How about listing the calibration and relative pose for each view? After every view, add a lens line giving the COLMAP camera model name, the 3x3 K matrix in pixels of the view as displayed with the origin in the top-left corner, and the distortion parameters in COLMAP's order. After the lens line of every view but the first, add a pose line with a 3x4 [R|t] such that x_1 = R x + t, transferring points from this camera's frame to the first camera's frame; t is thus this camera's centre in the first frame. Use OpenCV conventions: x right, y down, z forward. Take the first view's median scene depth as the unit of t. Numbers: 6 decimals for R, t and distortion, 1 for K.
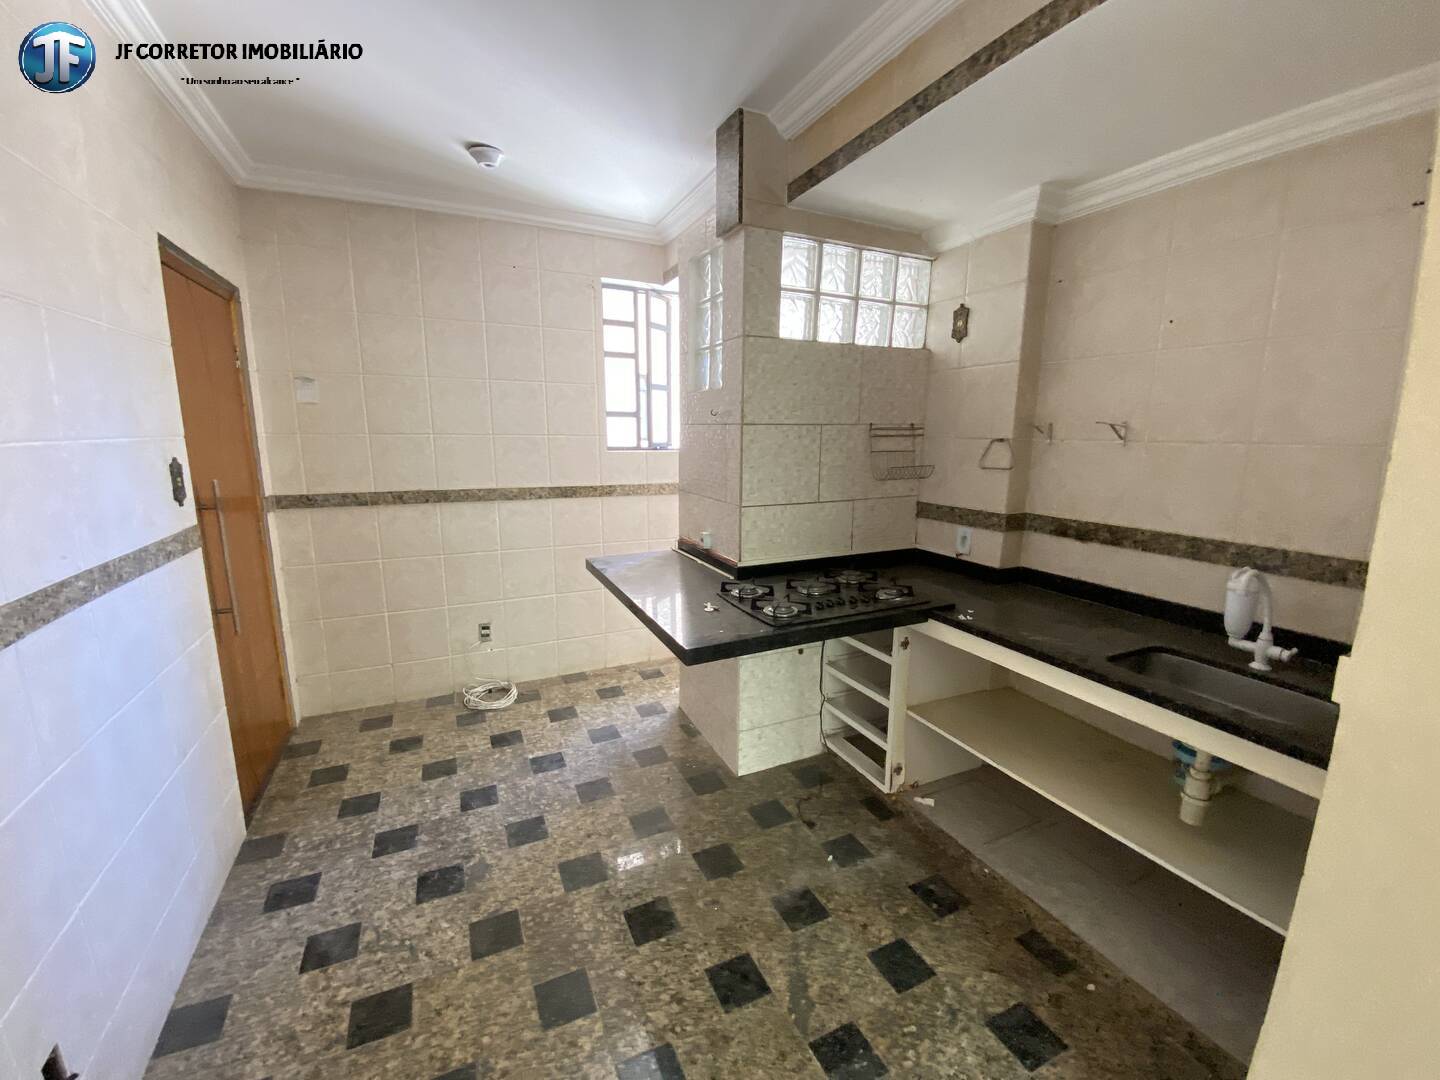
lens RADIAL K [[590.4, 0, 712.5], [0, 590.4, 542.0], [0, 0, 1]] dist [0.019404, -0.017767]
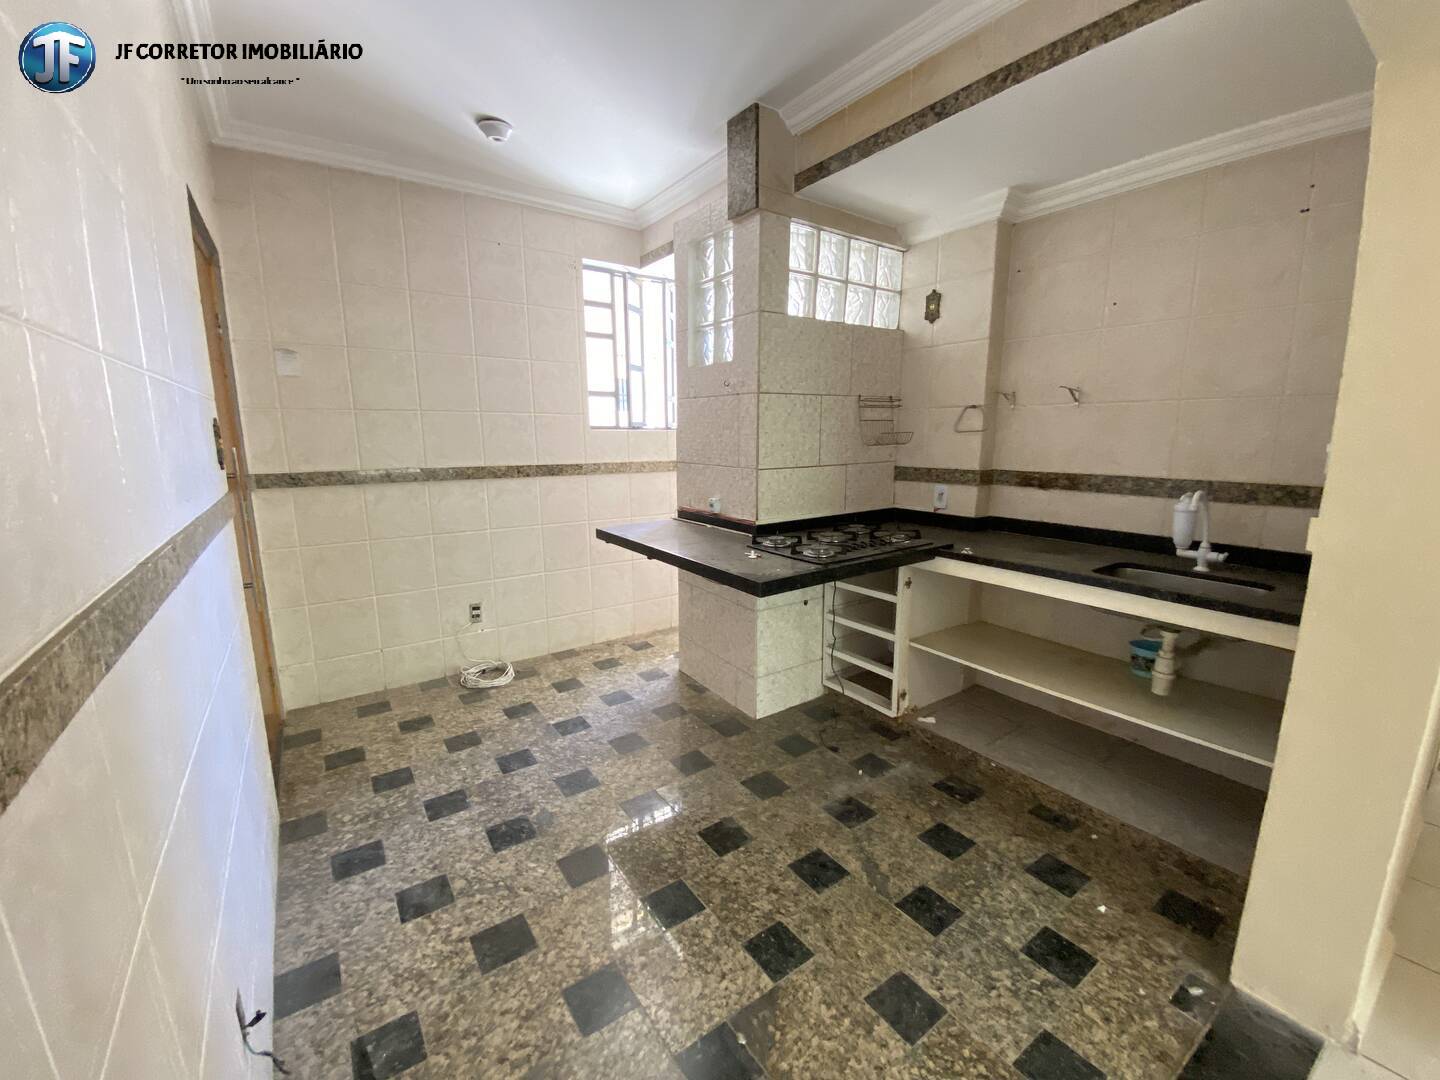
lens RADIAL K [[590.4, 0, 712.5], [0, 590.4, 542.0], [0, 0, 1]] dist [0.019404, -0.017767]
pose [[0.985036, -0.041088, 0.167381, -0.230593], [0.041217, 0.999147, 0.002707, 0.071357], [-0.167349, 0.004233, 0.985889, -0.064512]]
